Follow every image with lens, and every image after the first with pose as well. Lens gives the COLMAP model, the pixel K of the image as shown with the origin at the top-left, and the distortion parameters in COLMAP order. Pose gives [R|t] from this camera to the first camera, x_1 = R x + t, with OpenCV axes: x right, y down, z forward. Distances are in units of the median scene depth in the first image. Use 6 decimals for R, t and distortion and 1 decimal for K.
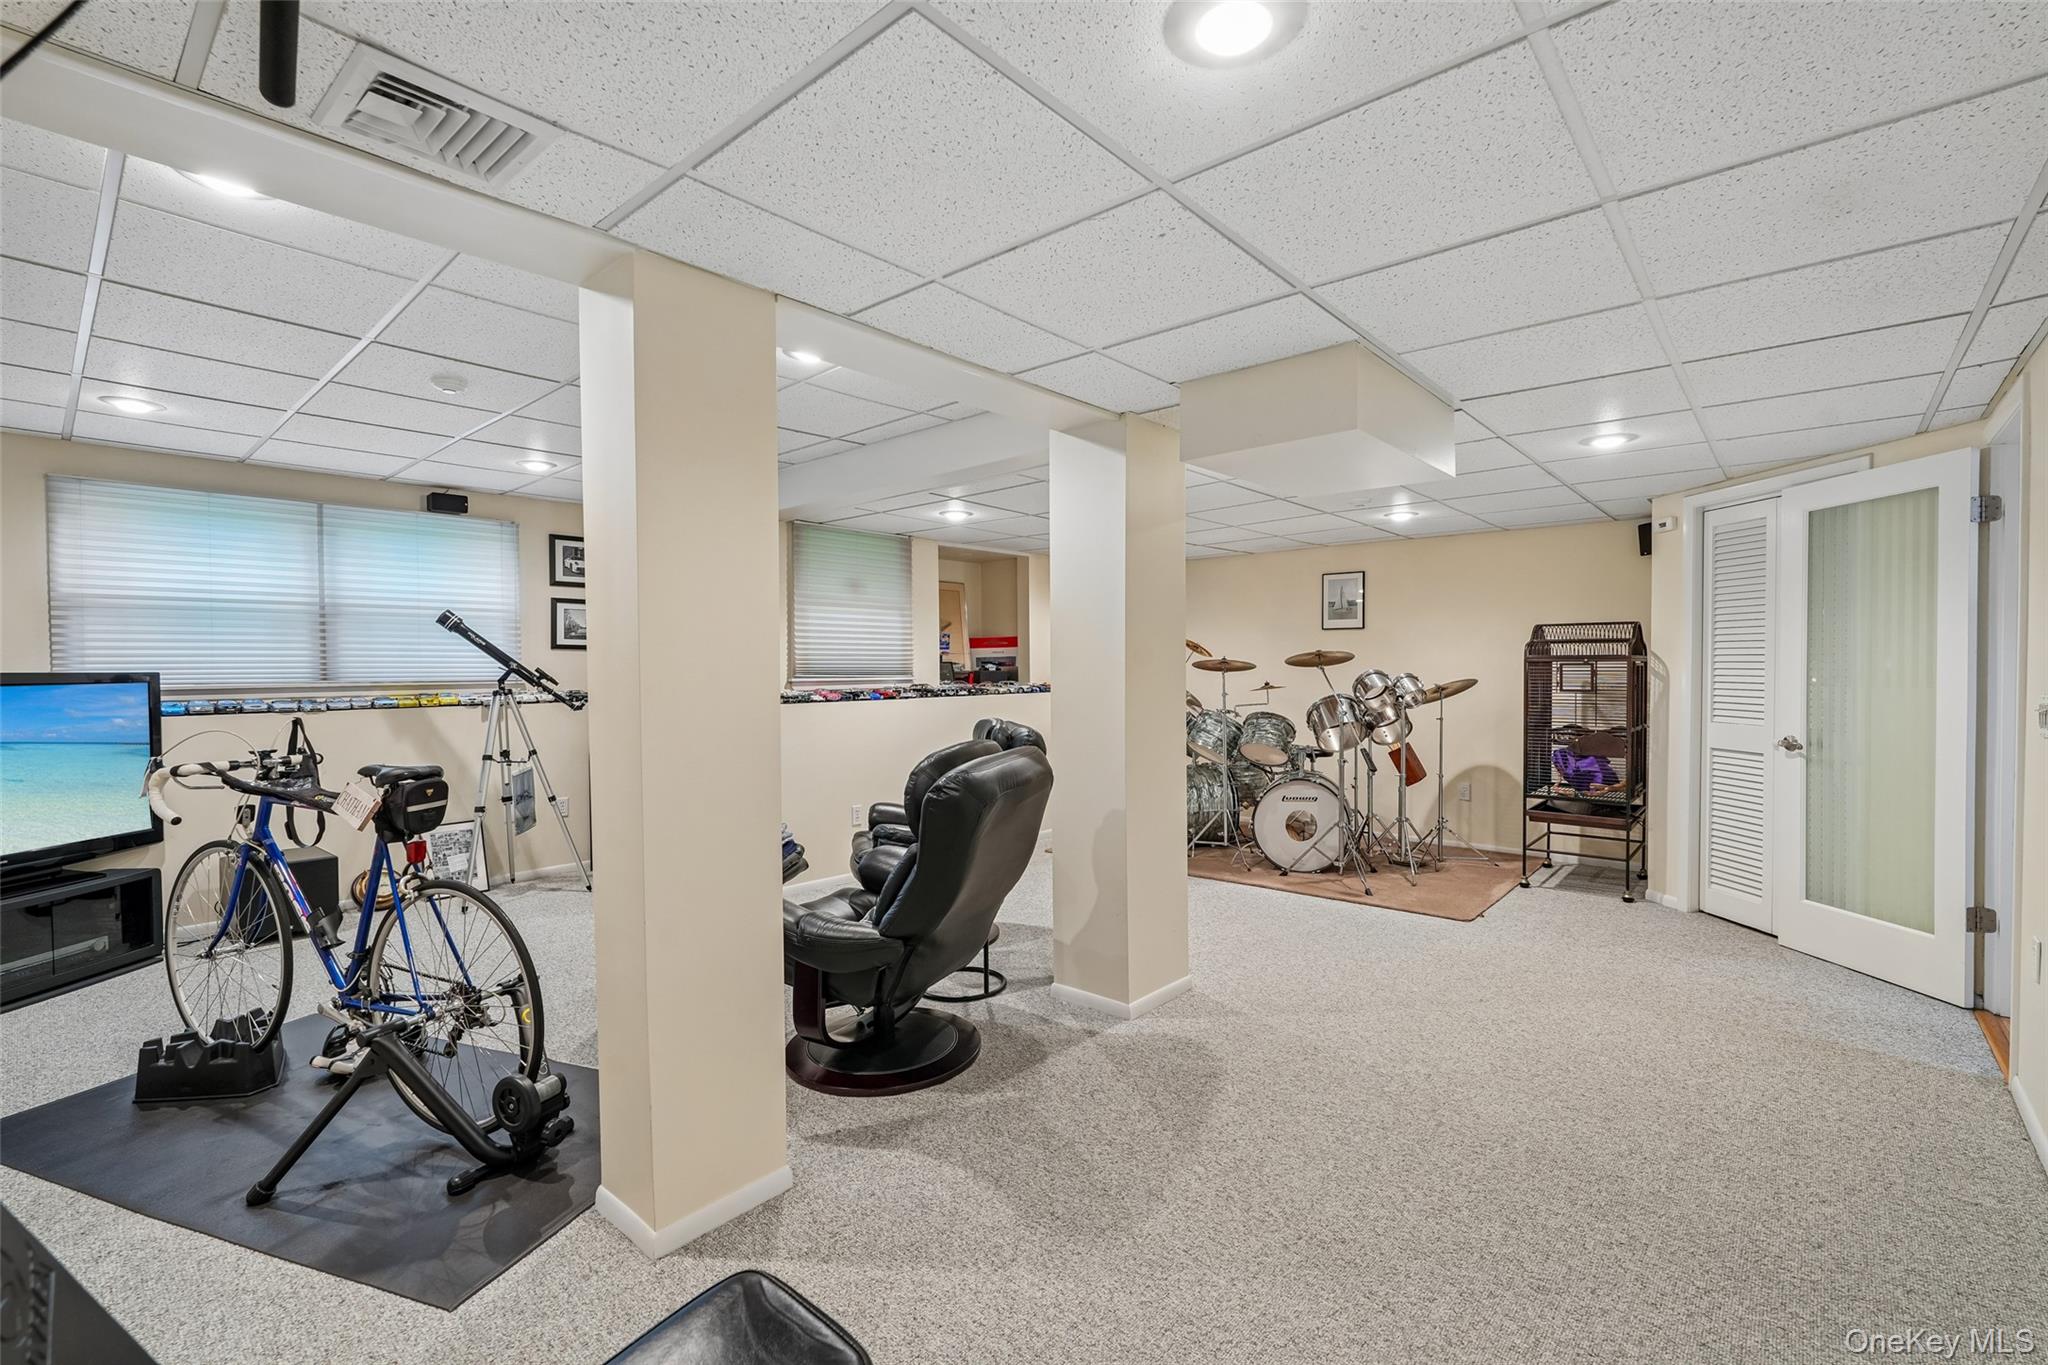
lens RADIAL K [[910.1, 0, 1018.1], [0, 910.1, 671.6], [0, 0, 1]] dist [-0.017857, 0.008231]
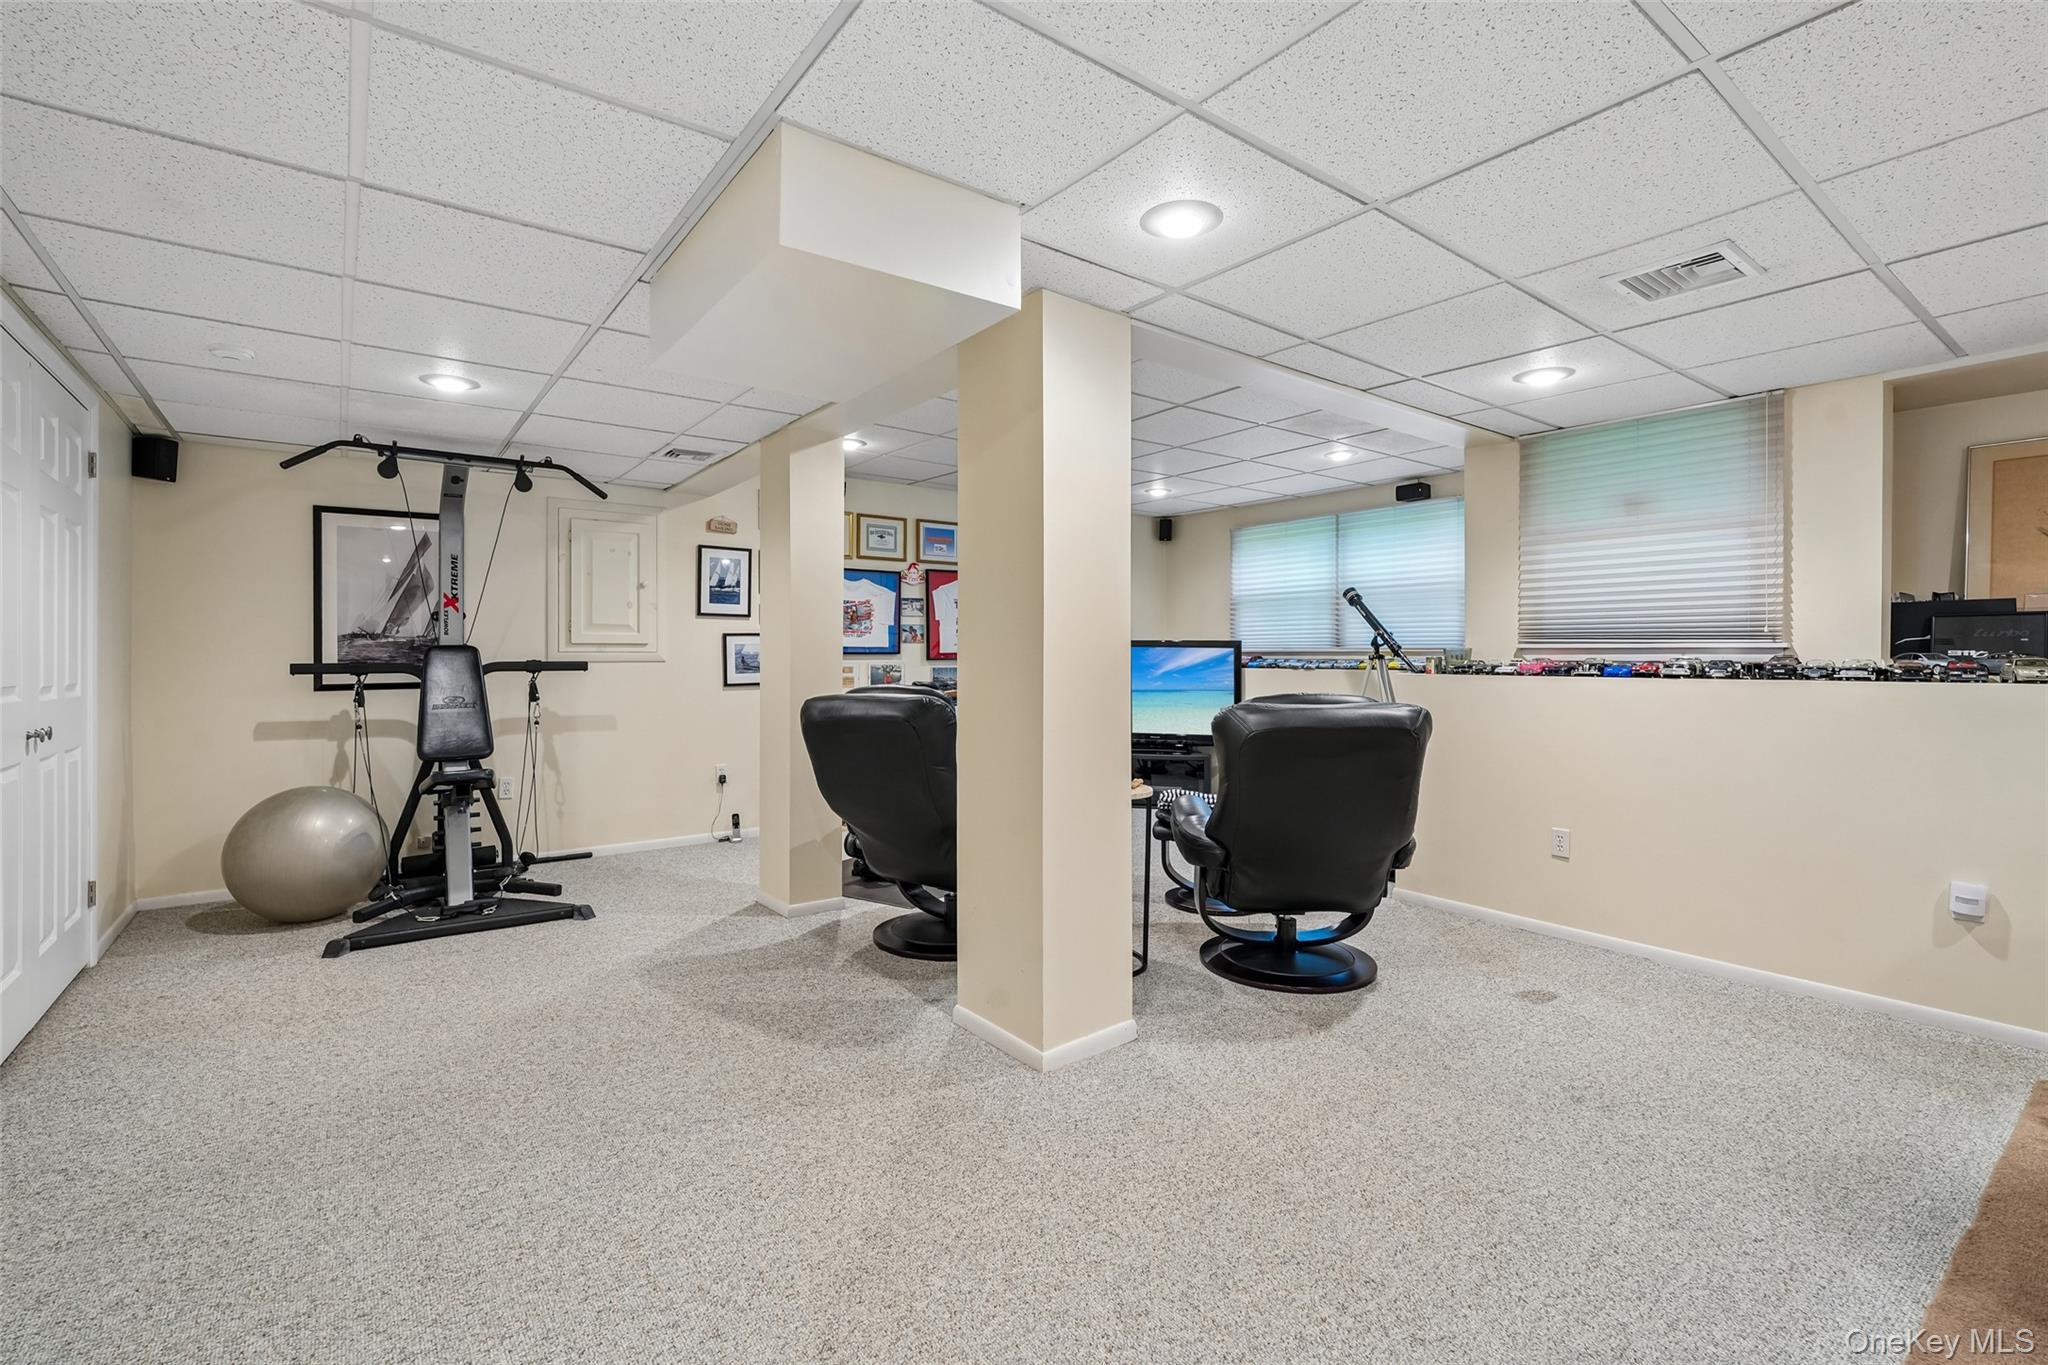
lens RADIAL K [[918.5, 0, 1025.9], [0, 918.5, 657.0], [0, 0, 1]] dist [-0.016437, 0.007978]
pose [[-0.200900, 0.007631, -0.979582, 0.663996], [-0.006880, 0.999934, 0.009201, 0.015515], [0.979588, 0.008588, -0.200834, 0.846391]]
